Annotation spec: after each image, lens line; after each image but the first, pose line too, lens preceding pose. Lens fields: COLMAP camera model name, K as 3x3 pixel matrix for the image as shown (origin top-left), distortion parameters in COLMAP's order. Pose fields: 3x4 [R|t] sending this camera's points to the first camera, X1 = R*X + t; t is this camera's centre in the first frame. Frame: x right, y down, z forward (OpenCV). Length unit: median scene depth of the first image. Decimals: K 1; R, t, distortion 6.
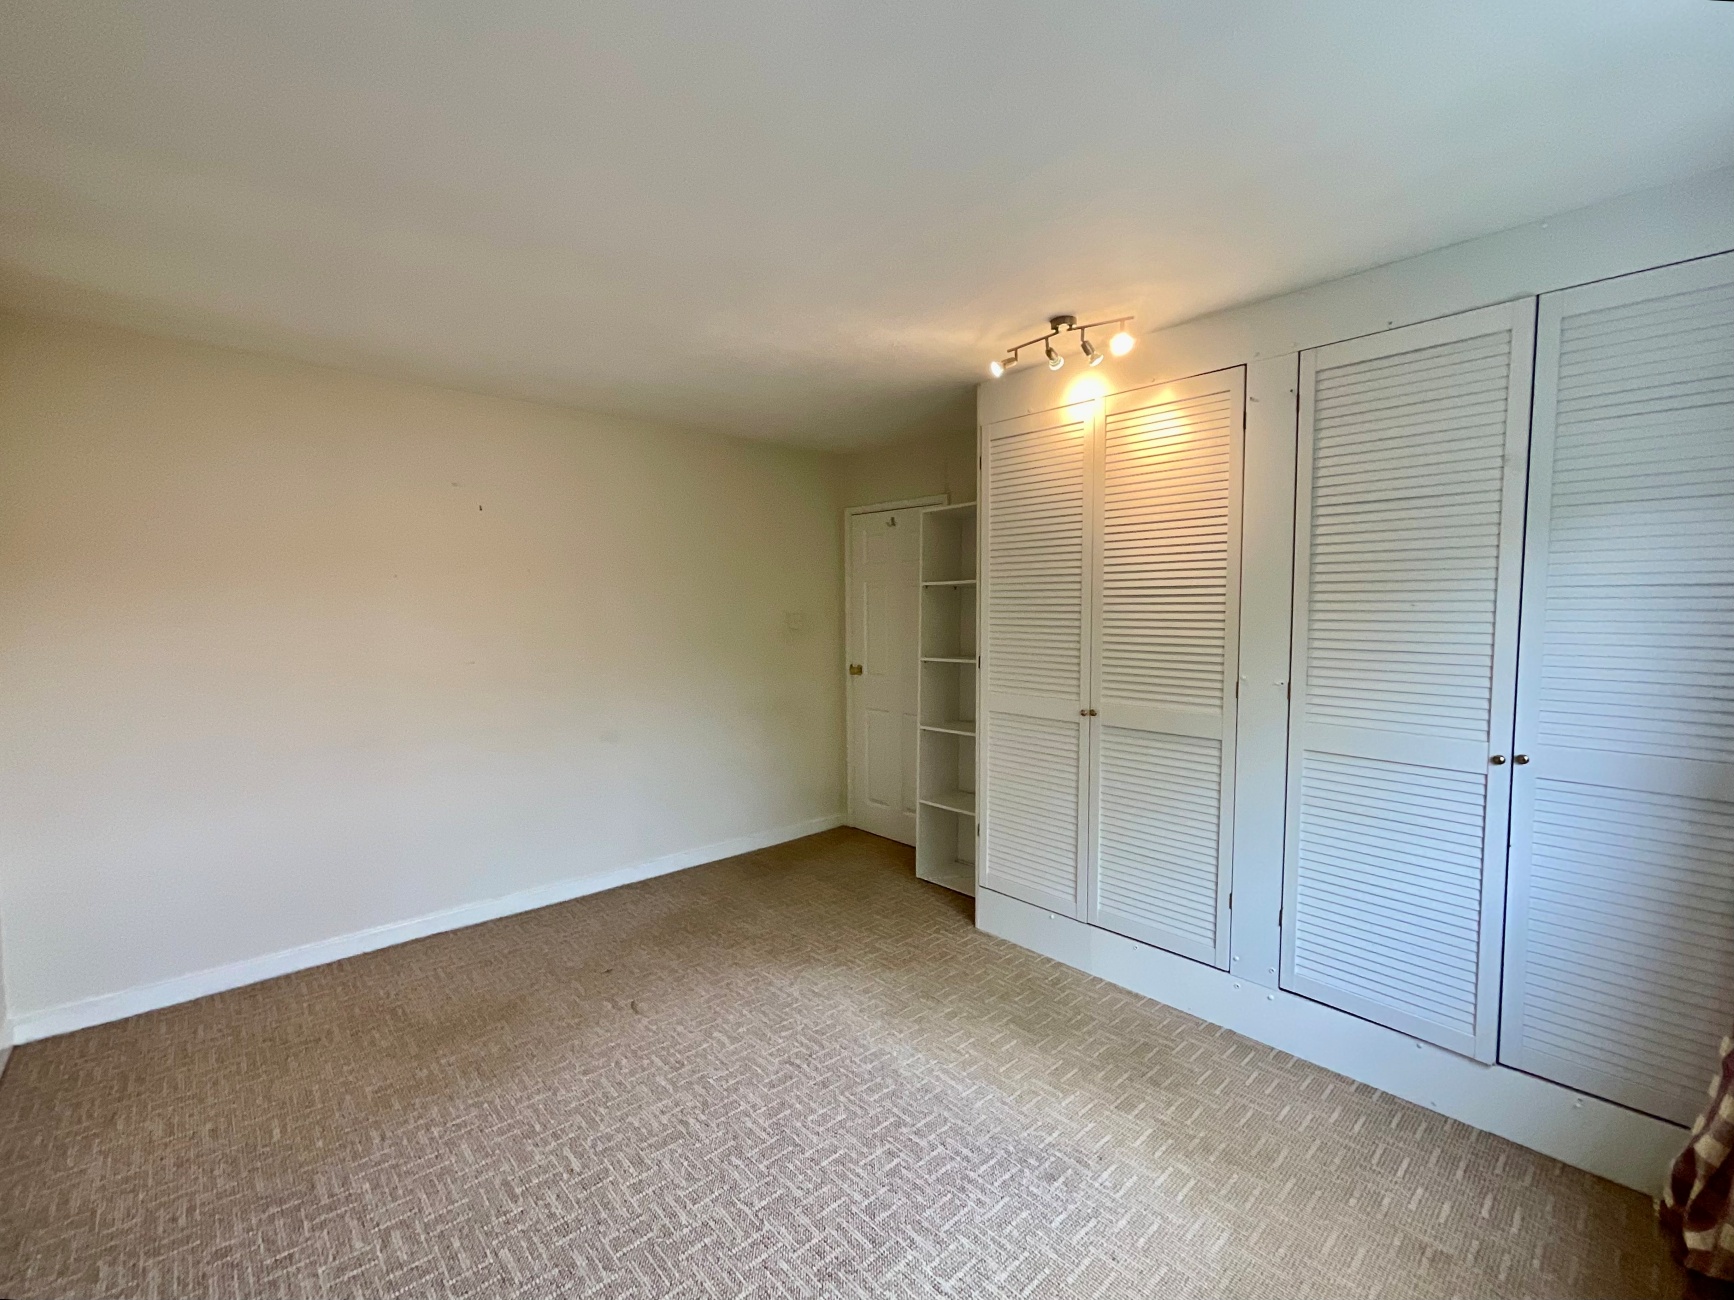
lens RADIAL K [[704.1, 0, 863.7], [0, 704.1, 650.4], [0, 0, 1]] dist [0.001033, -0.000236]
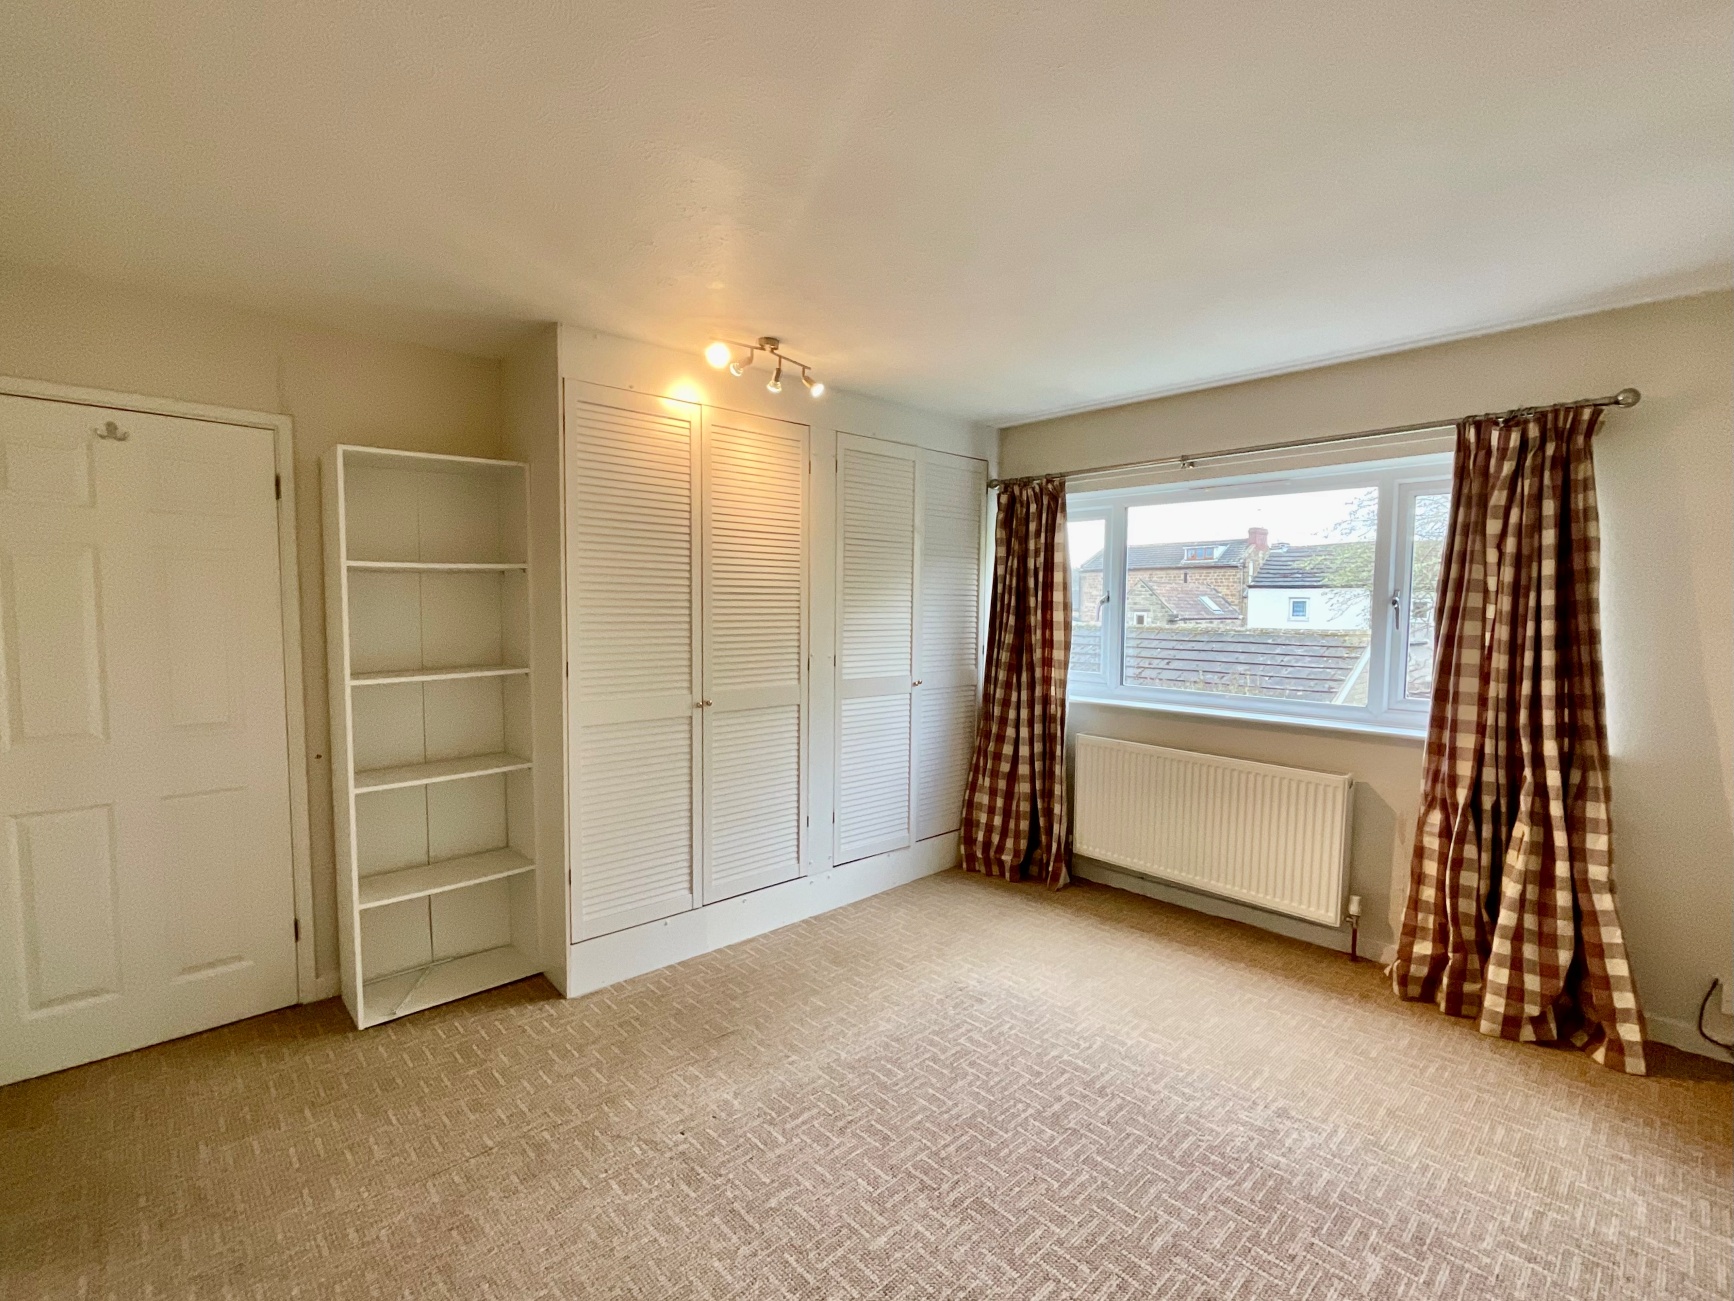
lens RADIAL K [[745.0, 0, 867.0], [0, 745.0, 650.5], [0, 0, 1]] dist [-0.001002, -0.000224]
pose [[0.044625, -0.059665, 0.997220, -0.761847], [0.056266, 0.996780, 0.057121, -0.039660], [-0.997418, 0.053560, 0.047839, 0.697370]]
